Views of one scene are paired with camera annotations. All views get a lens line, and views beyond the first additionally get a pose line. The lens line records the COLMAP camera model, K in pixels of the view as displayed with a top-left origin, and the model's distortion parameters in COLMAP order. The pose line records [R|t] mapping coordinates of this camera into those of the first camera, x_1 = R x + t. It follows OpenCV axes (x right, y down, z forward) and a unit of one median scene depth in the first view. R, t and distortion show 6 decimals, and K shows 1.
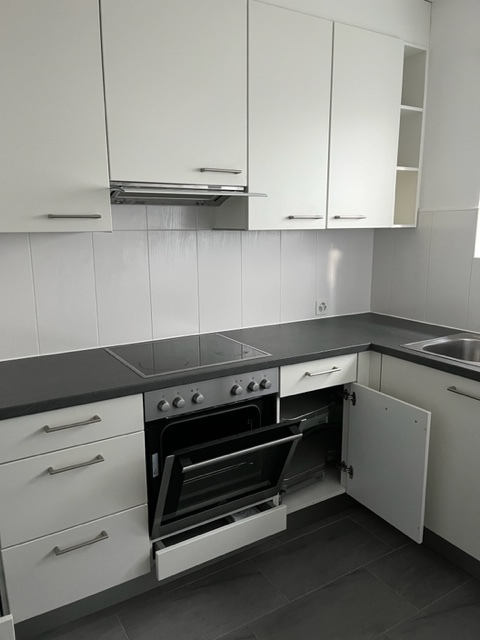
lens RADIAL K [[486.5, 0, 240.0], [0, 486.5, 320.0], [0, 0, 1]] dist [0.057042, -0.082924]
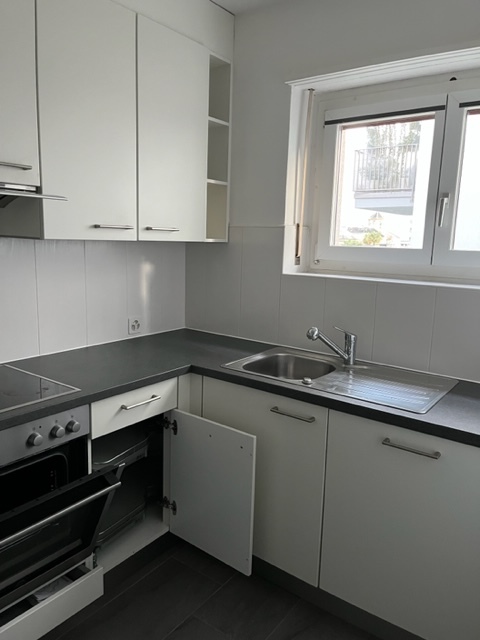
lens RADIAL K [[486.5, 0, 240.0], [0, 486.5, 320.0], [0, 0, 1]] dist [0.057042, -0.082924]
pose [[0.923906, -0.031005, 0.381360, 0.002688], [0.037626, 0.999243, -0.009915, -0.025584], [-0.380764, 0.023510, 0.924373, 0.102319]]
